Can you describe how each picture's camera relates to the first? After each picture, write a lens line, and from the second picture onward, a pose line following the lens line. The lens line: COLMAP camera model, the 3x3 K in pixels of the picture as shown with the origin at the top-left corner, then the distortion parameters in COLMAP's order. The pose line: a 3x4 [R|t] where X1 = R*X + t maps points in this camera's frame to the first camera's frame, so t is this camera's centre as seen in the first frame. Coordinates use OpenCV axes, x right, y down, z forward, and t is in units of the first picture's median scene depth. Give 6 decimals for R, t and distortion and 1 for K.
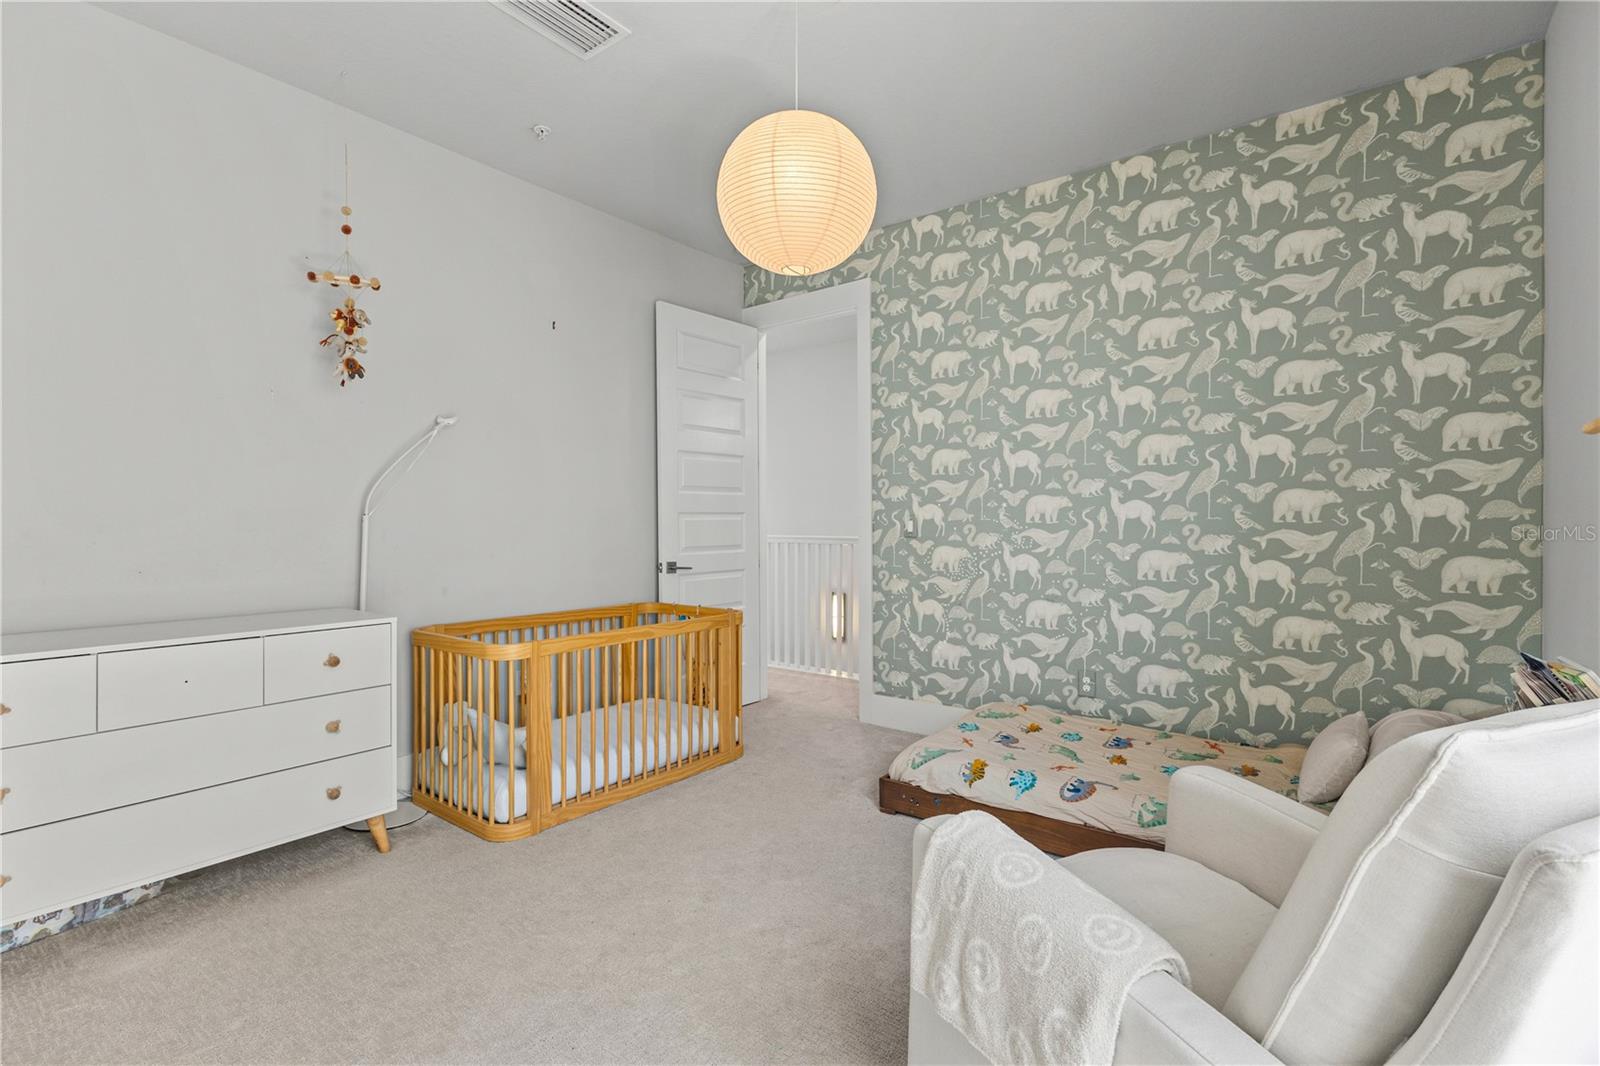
lens RADIAL K [[736.9, 0, 796.9], [0, 736.9, 525.8], [0, 0, 1]] dist [0.002482, 0.001322]
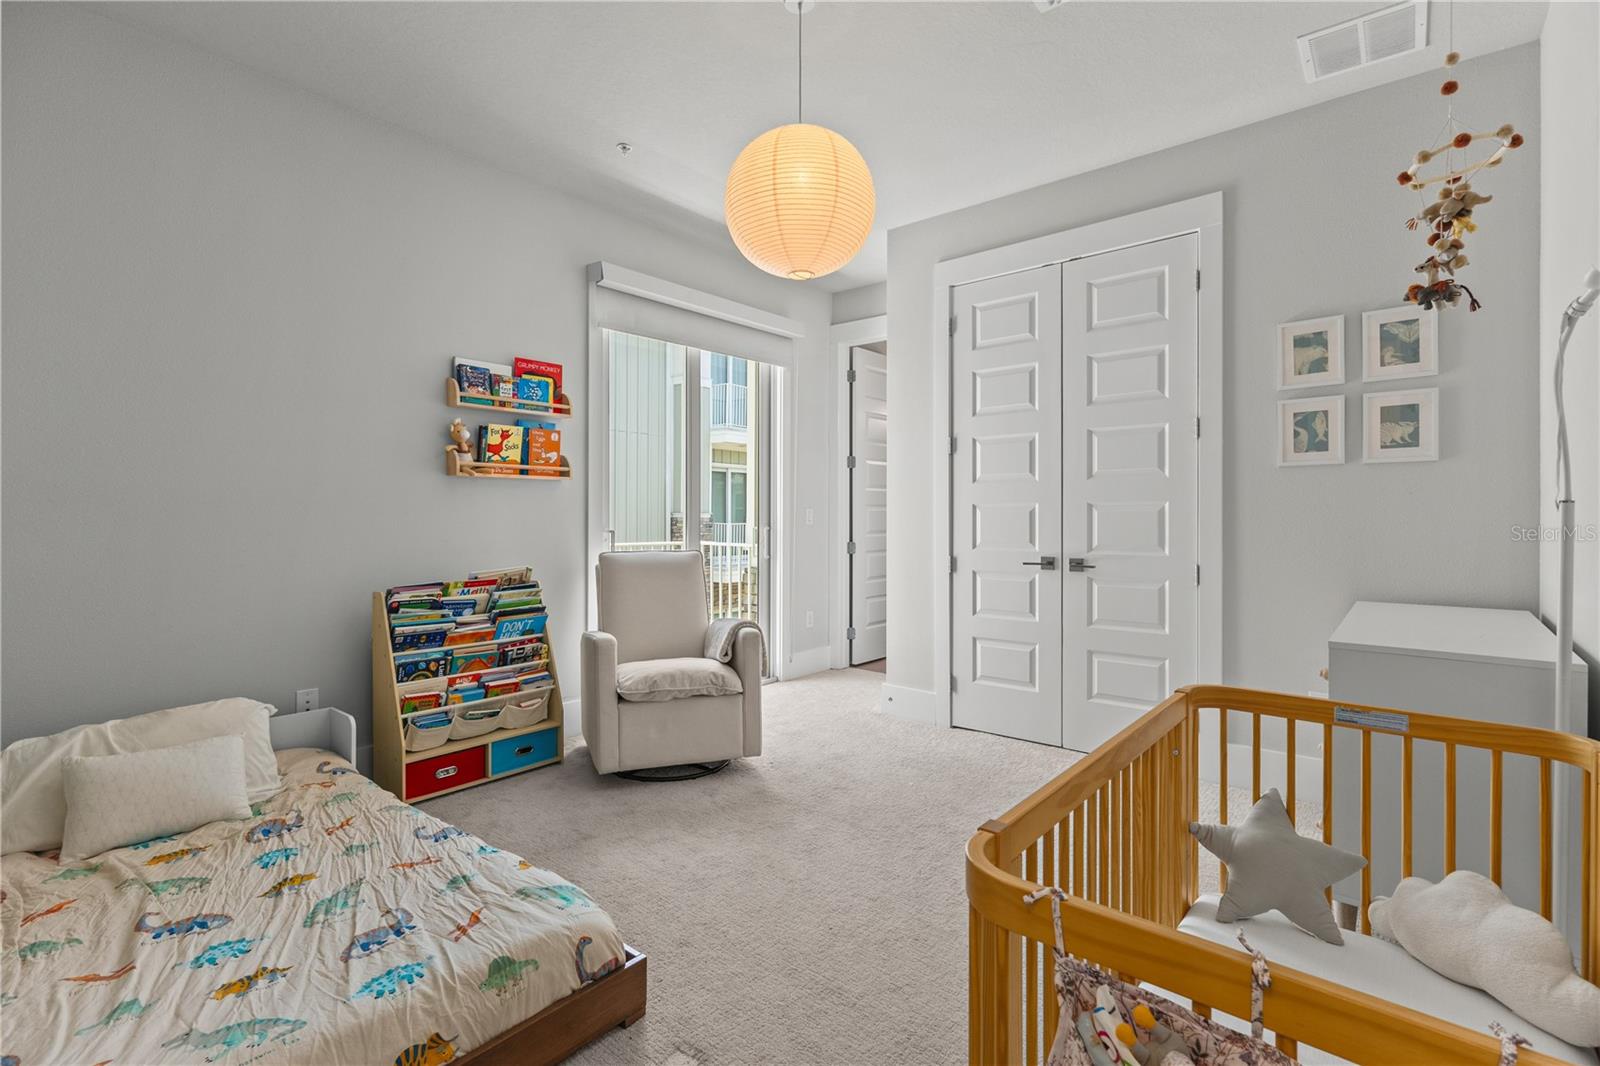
lens RADIAL K [[736.9, 0, 796.9], [0, 736.9, 525.8], [0, 0, 1]] dist [0.002482, 0.001322]
pose [[-0.999606, 0.000761, 0.028059, -0.021216], [0.001081, 0.999935, 0.011390, -0.000943], [-0.028048, 0.011416, -0.999541, 1.598401]]
